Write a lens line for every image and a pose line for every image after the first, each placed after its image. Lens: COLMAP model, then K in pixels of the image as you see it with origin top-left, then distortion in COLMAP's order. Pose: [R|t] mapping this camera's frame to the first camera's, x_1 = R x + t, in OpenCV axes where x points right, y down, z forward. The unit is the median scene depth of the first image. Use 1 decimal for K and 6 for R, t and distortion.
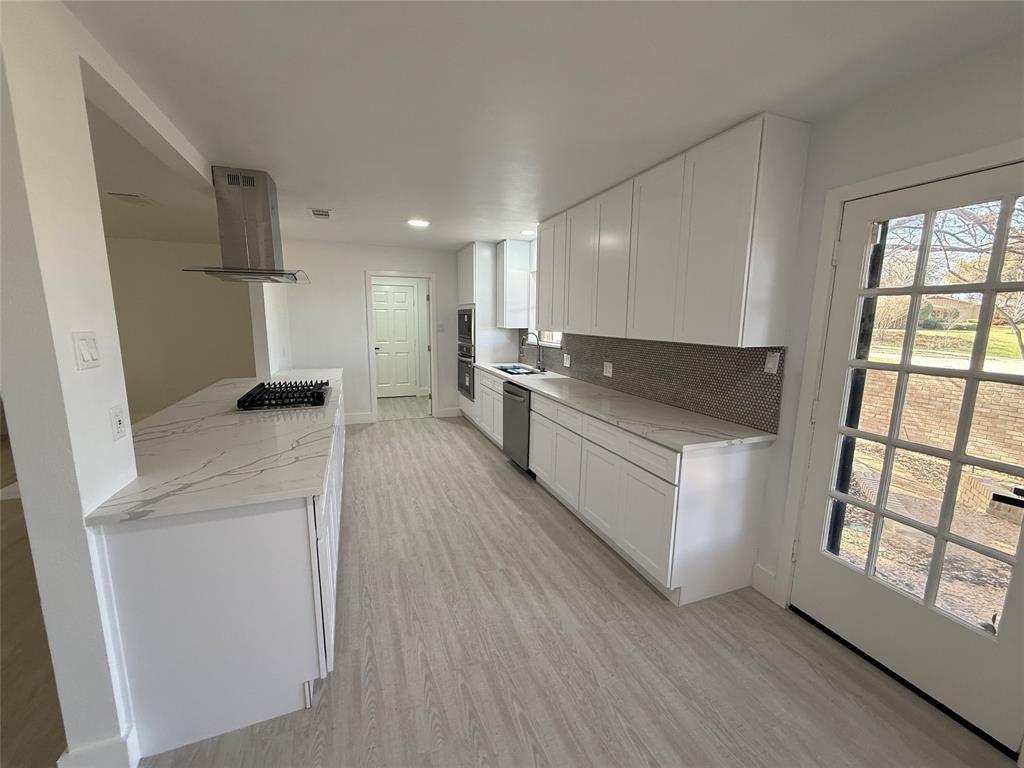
lens RADIAL K [[408.7, 0, 512.9], [0, 408.7, 383.3], [0, 0, 1]] dist [-0.001006, -0.000083]
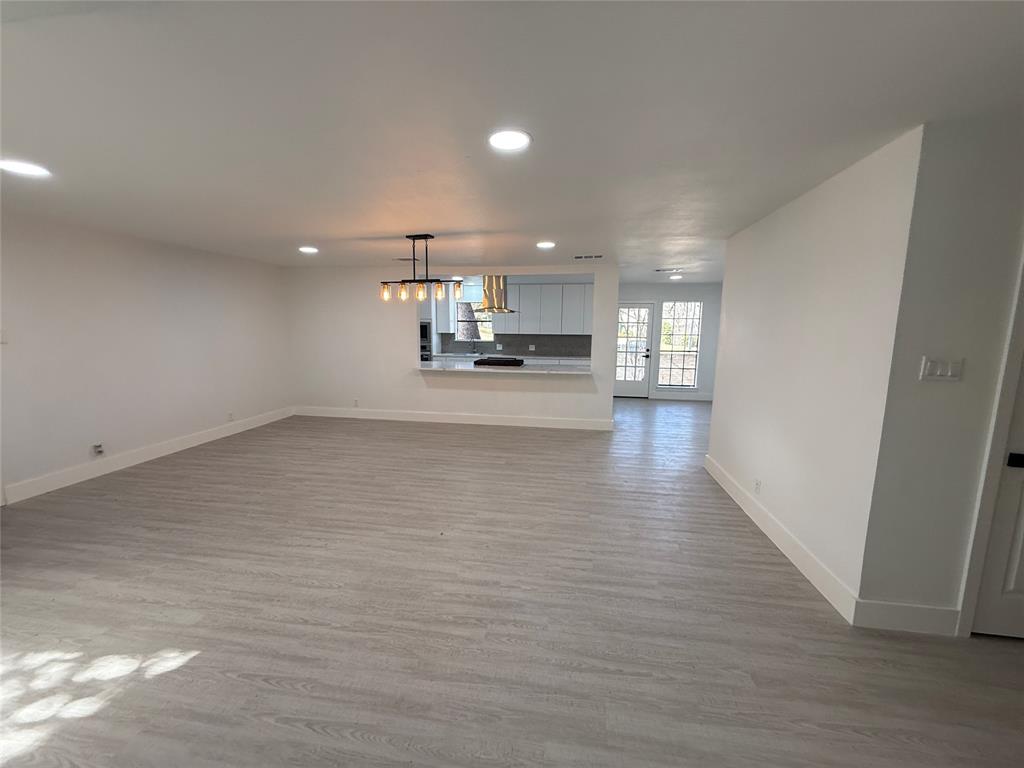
lens RADIAL K [[408.7, 0, 512.8], [0, 408.7, 385.7], [0, 0, 1]] dist [-0.001006, -0.000083]
pose [[0.489527, -0.135473, 0.861400, -2.076861], [0.133930, 0.987817, 0.079243, -0.018501], [-0.861642, 0.076575, 0.501707, -0.154782]]
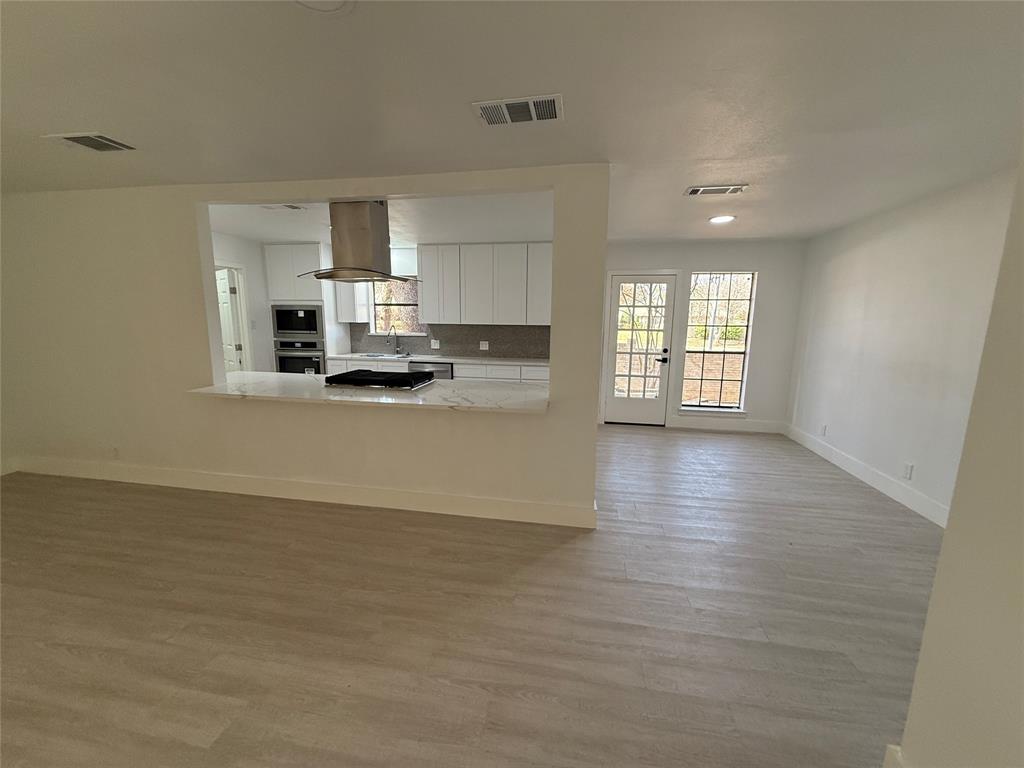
lens RADIAL K [[408.7, 0, 509.1], [0, 408.7, 383.8], [0, 0, 1]] dist [-0.001006, -0.000083]
pose [[0.514494, -0.146848, 0.844826, -1.144613], [0.131273, 0.987102, 0.091634, -0.020121], [-0.847386, 0.063758, 0.527135, 0.059937]]
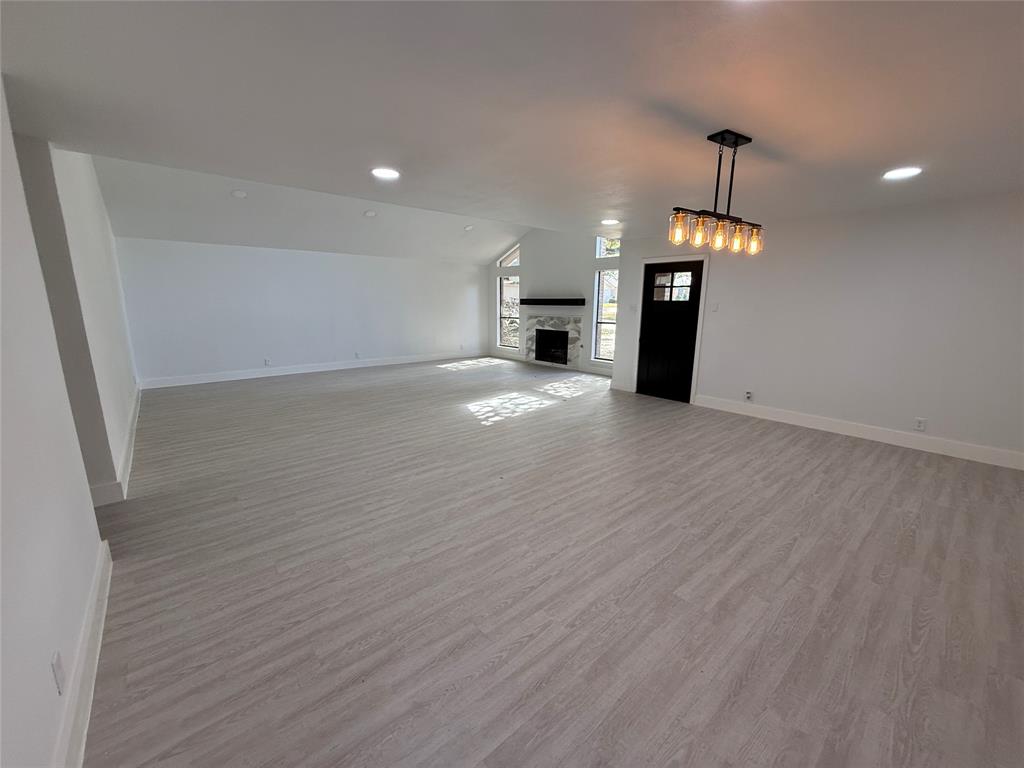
lens RADIAL K [[408.7, 0, 510.4], [0, 408.7, 386.7], [0, 0, 1]] dist [-0.001006, -0.000083]
pose [[0.332691, 0.178431, -0.926002, -0.598824], [-0.147794, 0.979668, 0.135673, -0.013077], [0.931383, 0.091721, 0.352298, 0.080801]]
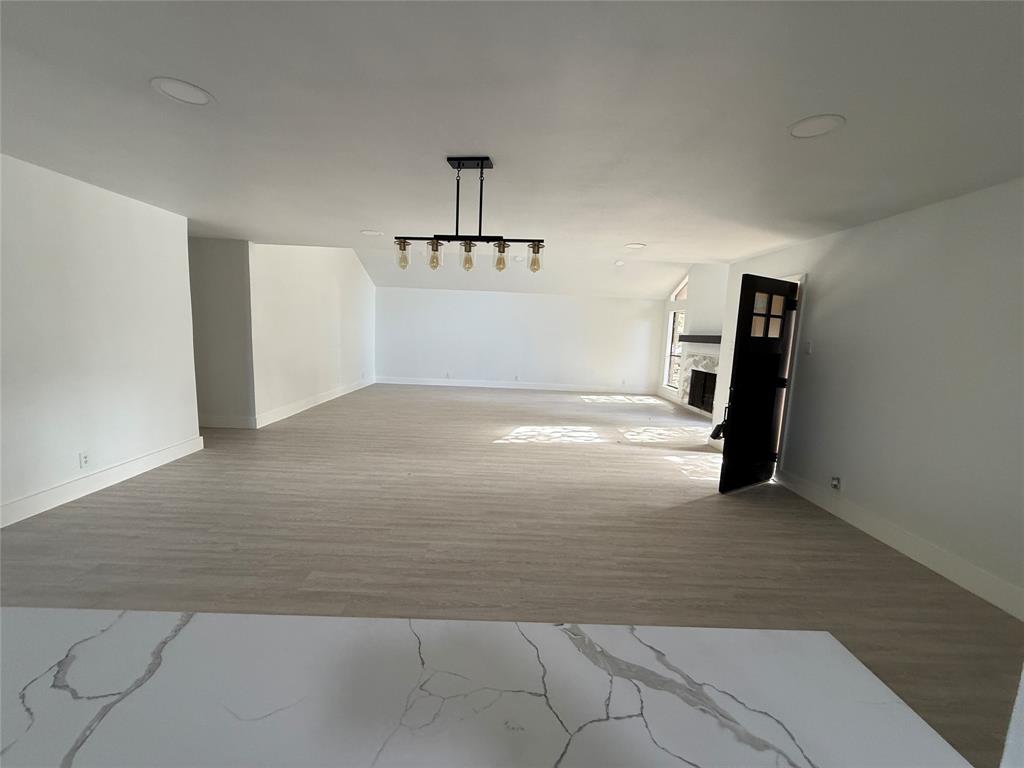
lens RADIAL K [[408.7, 0, 508.2], [0, 408.7, 384.1], [0, 0, 1]] dist [-0.001006, -0.000083]
pose [[-0.351187, 0.085004, -0.932439, -0.533735], [-0.194856, 0.967431, 0.161583, -0.138401], [0.915805, 0.238437, -0.323186, 0.967106]]
